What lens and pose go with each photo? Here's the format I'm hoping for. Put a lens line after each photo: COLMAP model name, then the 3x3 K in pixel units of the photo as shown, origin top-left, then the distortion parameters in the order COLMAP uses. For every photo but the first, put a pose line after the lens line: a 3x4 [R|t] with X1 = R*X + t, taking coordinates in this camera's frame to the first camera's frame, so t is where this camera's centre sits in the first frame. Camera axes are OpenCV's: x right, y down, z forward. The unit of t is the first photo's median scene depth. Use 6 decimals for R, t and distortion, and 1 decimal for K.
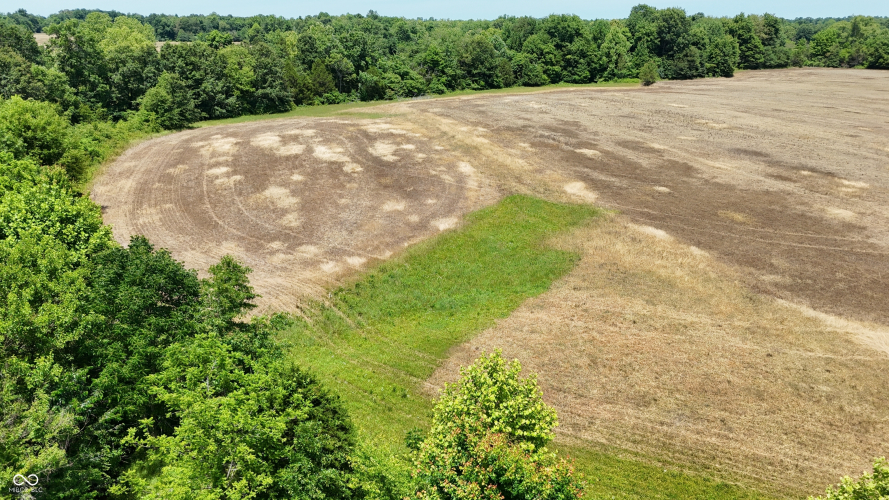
lens RADIAL K [[657.2, 0, 442.1], [0, 657.2, 253.2], [0, 0, 1]] dist [0.063727, -0.054976]
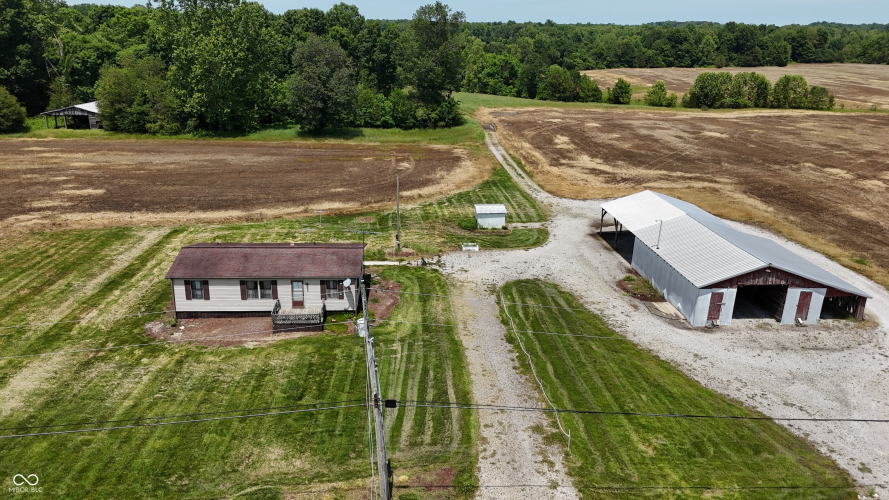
lens RADIAL K [[657.2, 0, 440.3], [0, 657.2, 248.7], [0, 0, 1]] dist [0.063727, -0.054976]
pose [[0.977490, 0.076237, -0.196725, -0.039965], [-0.077384, 0.997000, 0.001863, 0.262952], [0.196277, 0.013402, 0.980457, -0.830189]]
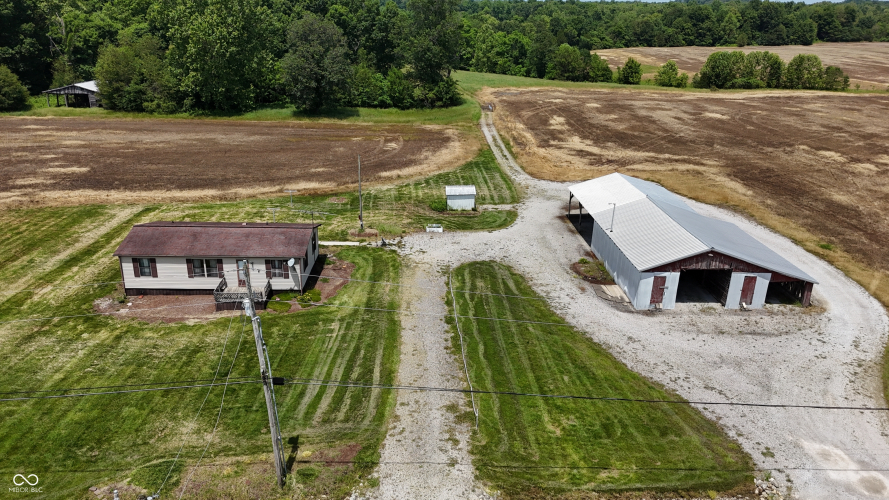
lens RADIAL K [[657.2, 0, 440.6], [0, 657.2, 247.9], [0, 0, 1]] dist [0.063727, -0.054976]
pose [[0.969669, 0.092479, -0.226250, -0.017993], [-0.087241, 0.995638, 0.033062, 0.260882], [0.228321, -0.012321, 0.973508, -0.826802]]
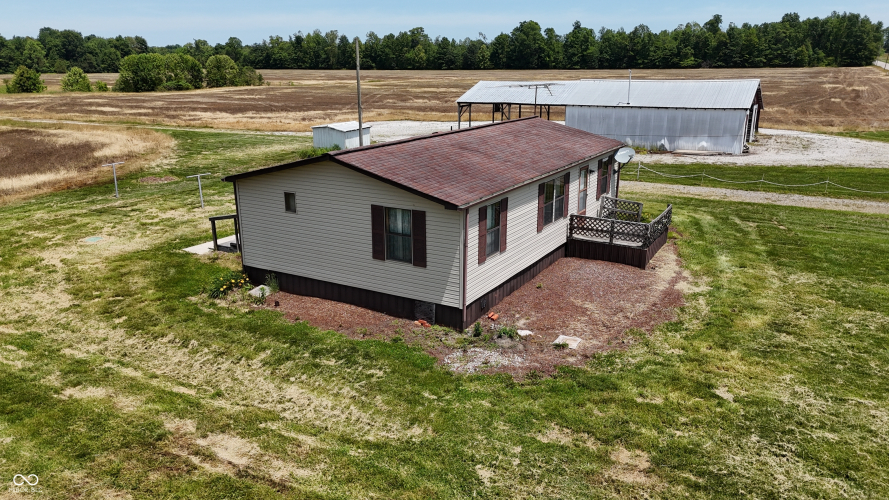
lens RADIAL K [[657.2, 0, 442.7], [0, 657.2, 246.4], [0, 0, 1]] dist [0.063727, -0.054976]
pose [[0.713787, -0.201923, 0.670623, -0.190630], [0.235182, 0.971041, 0.042058, 0.277537], [-0.659695, 0.127698, 0.740605, -0.708979]]
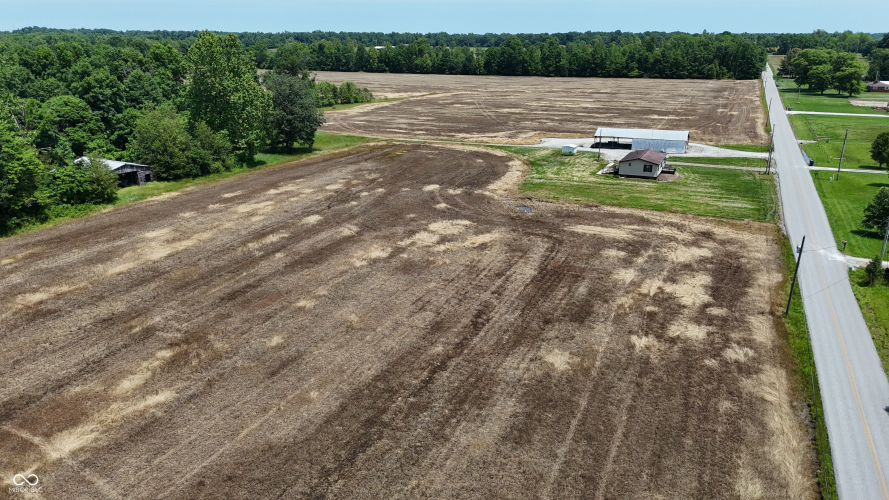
lens RADIAL K [[657.2, 0, 445.2], [0, 657.2, 252.6], [0, 0, 1]] dist [0.063727, -0.054976]
pose [[0.637113, -0.242913, 0.731492, -0.638985], [0.247923, 0.963190, 0.103921, 0.249023], [-0.729809, 0.115144, 0.673884, -0.881464]]
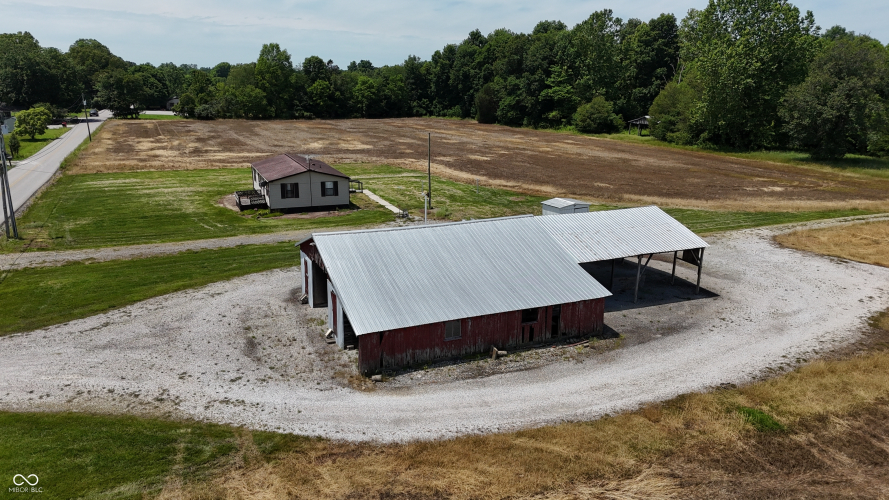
lens RADIAL K [[657.2, 0, 445.7], [0, 657.2, 248.0], [0, 0, 1]] dist [0.063727, -0.054976]
pose [[0.124396, 0.245169, -0.961466, 0.148798], [-0.321358, 0.926719, 0.194731, 0.227373], [0.938752, 0.284751, 0.194067, -0.631819]]
